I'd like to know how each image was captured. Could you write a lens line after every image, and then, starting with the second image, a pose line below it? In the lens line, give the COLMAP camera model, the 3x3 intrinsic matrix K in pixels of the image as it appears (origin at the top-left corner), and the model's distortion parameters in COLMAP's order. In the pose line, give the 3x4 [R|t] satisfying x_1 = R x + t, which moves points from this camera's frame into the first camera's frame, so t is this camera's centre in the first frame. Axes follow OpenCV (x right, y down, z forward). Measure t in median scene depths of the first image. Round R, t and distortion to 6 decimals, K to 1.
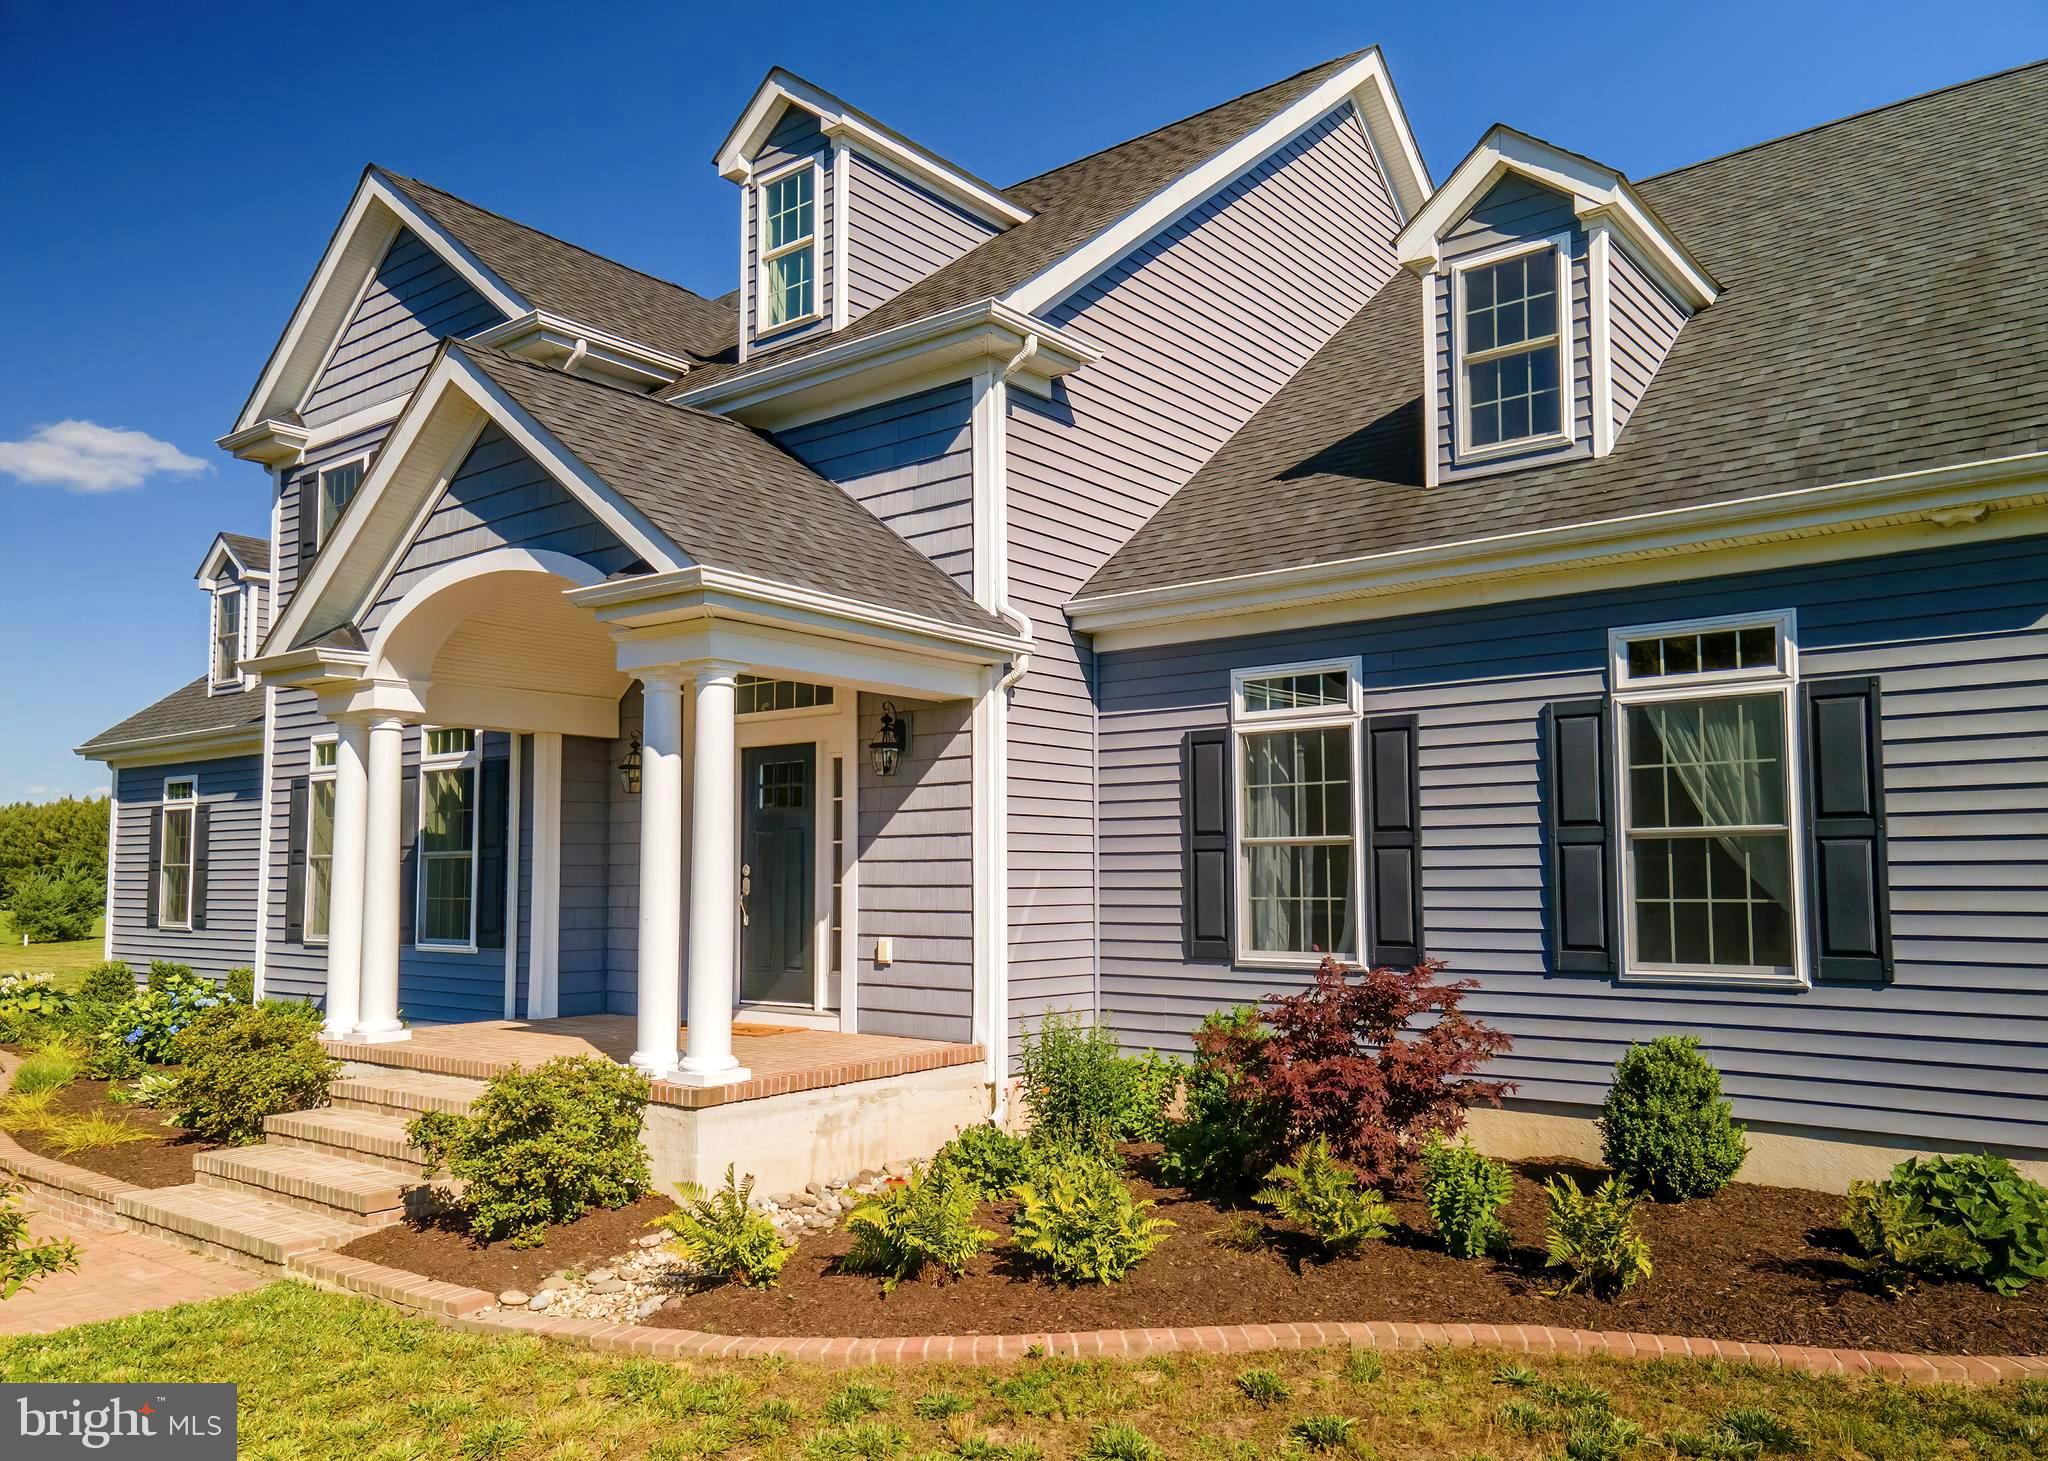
lens RADIAL K [[1497.8, 0, 1028.6], [0, 1497.8, 777.0], [0, 0, 1]] dist [0.036010, 0.001715]
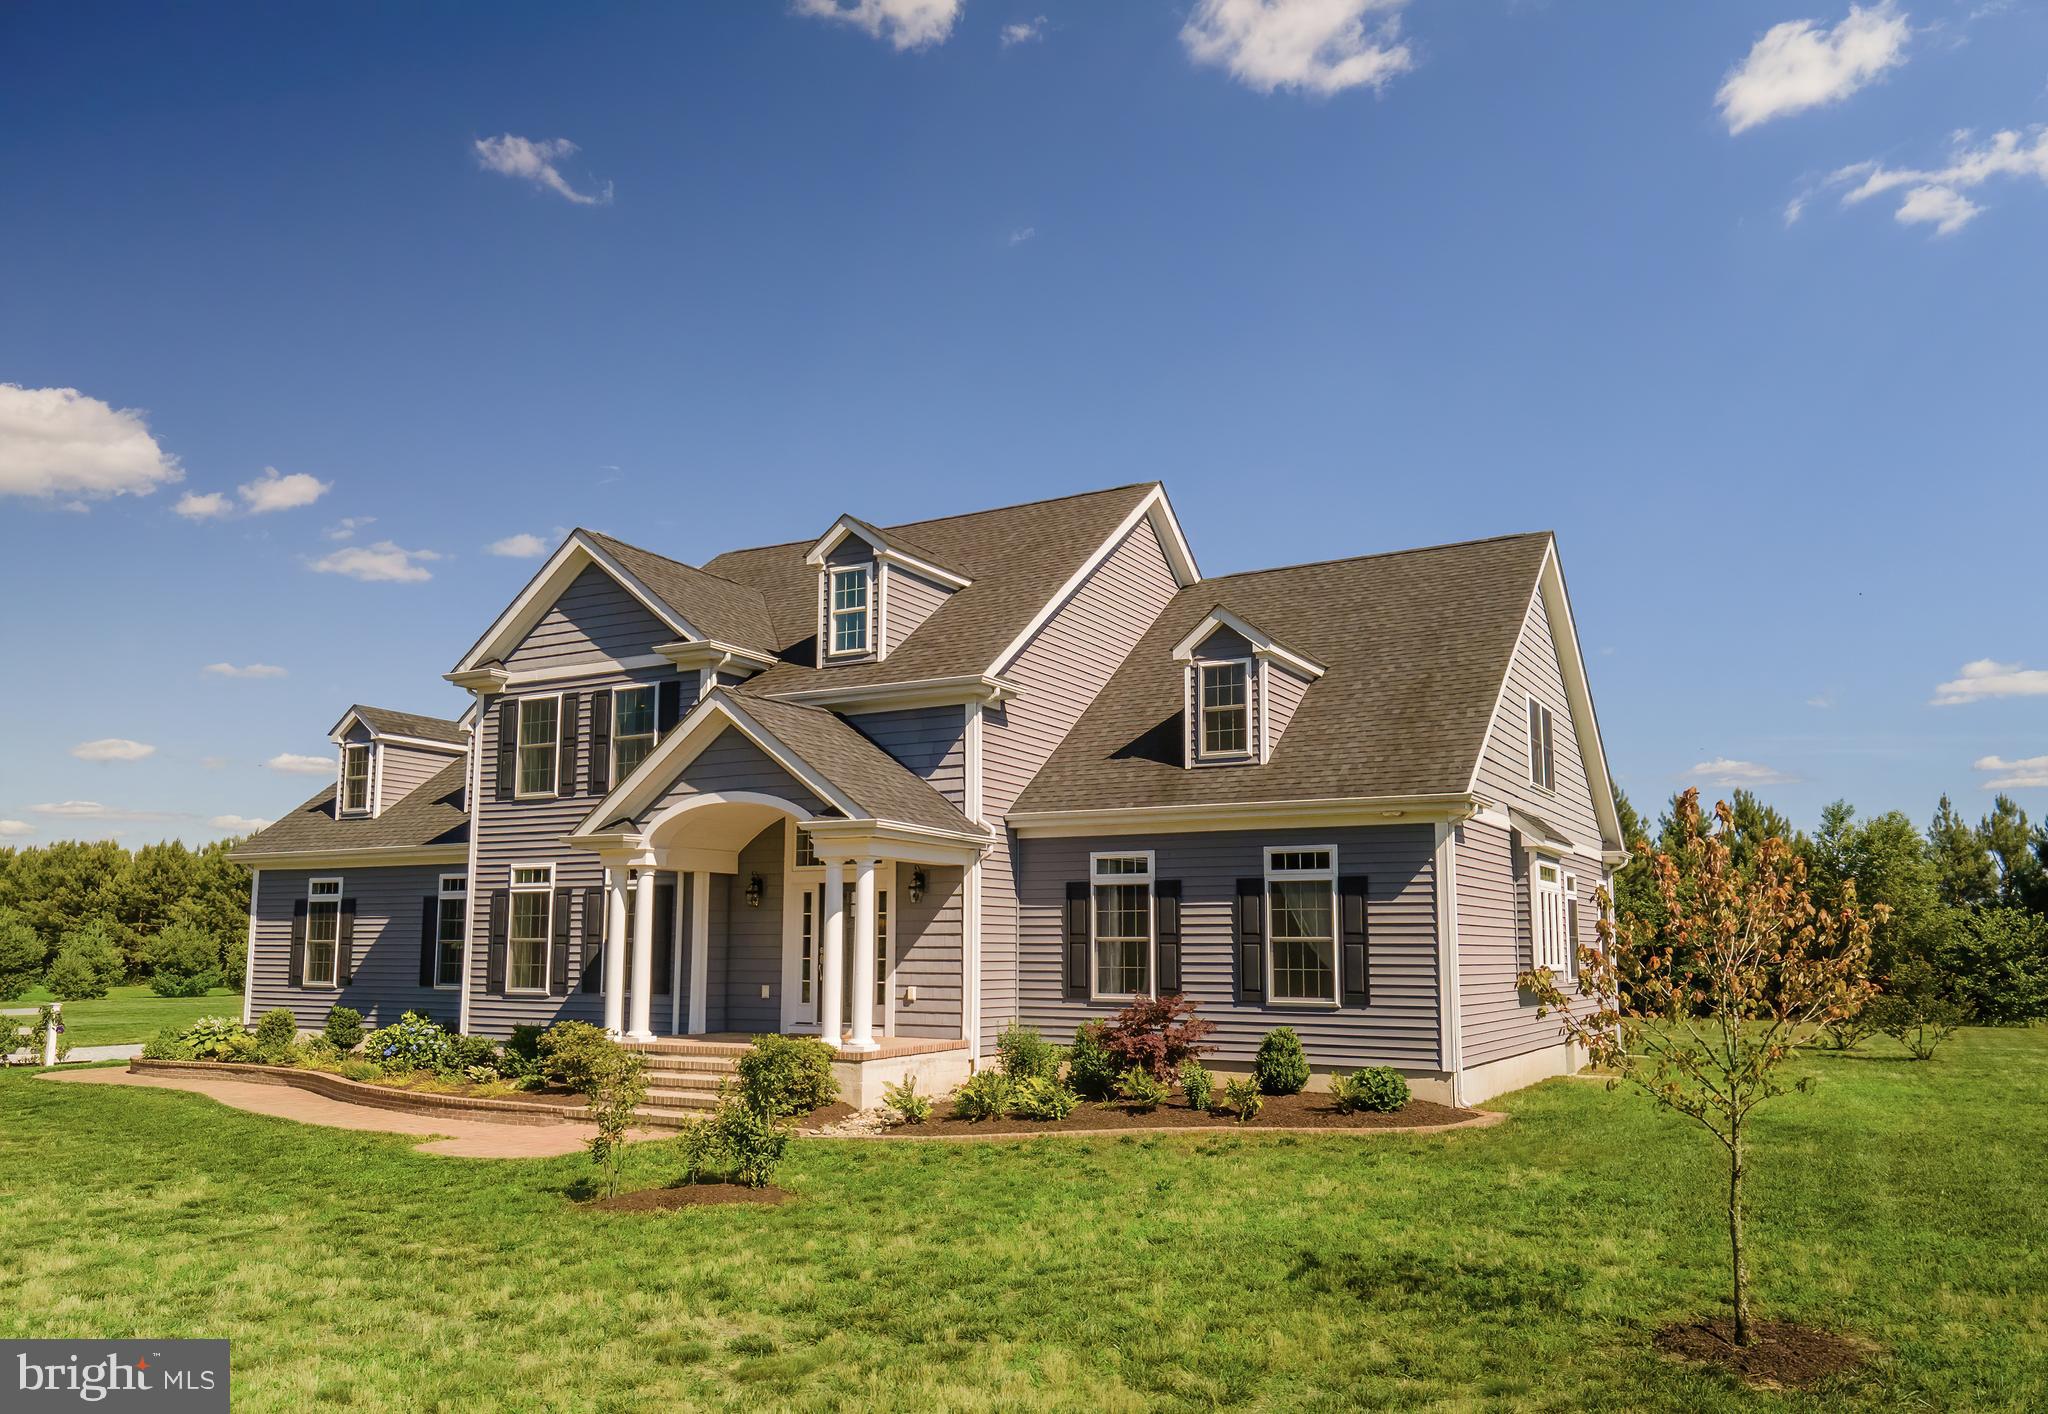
lens RADIAL K [[1532.7, 0, 1015.9], [0, 1532.7, 768.0], [0, 0, 1]] dist [0.076904, -0.000325]
pose [[0.988276, 0.026450, 0.150372, -0.286923], [-0.018654, 0.998419, -0.053020, -0.077782], [-0.151537, 0.049594, 0.987207, -1.062740]]
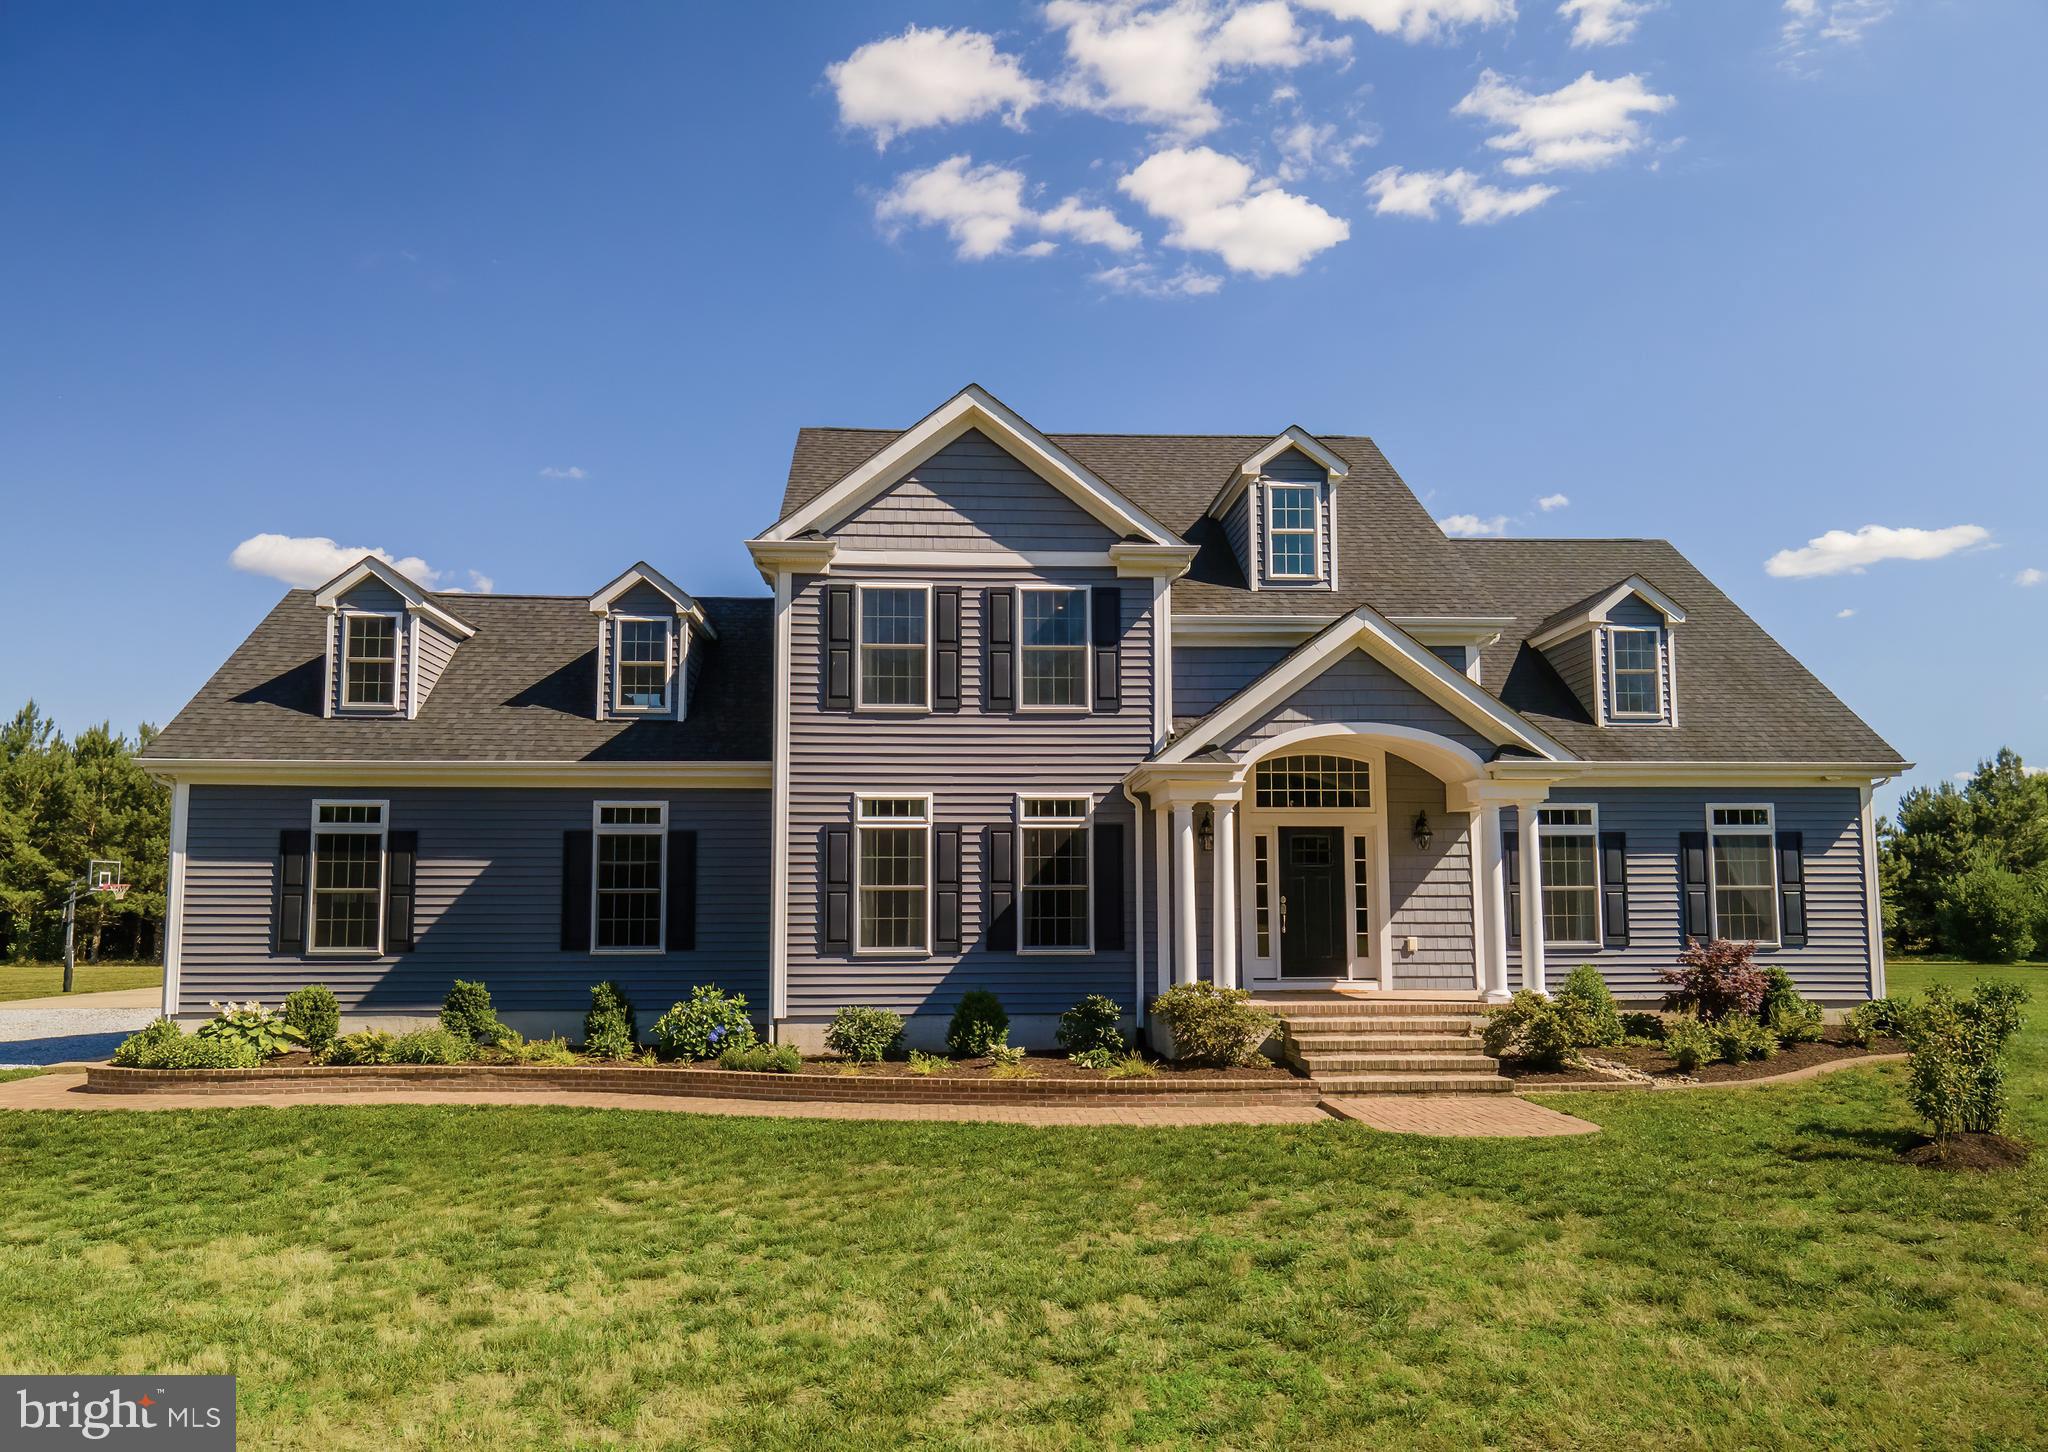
lens RADIAL K [[1466.8, 0, 1023.8], [0, 1466.8, 788.0], [0, 0, 1]] dist [0.032054, 0.000978]
pose [[0.741092, 0.059010, 0.668805, -1.787131], [-0.044940, 0.998256, -0.038281, 0.015111], [-0.669898, -0.001687, 0.742451, -0.027458]]
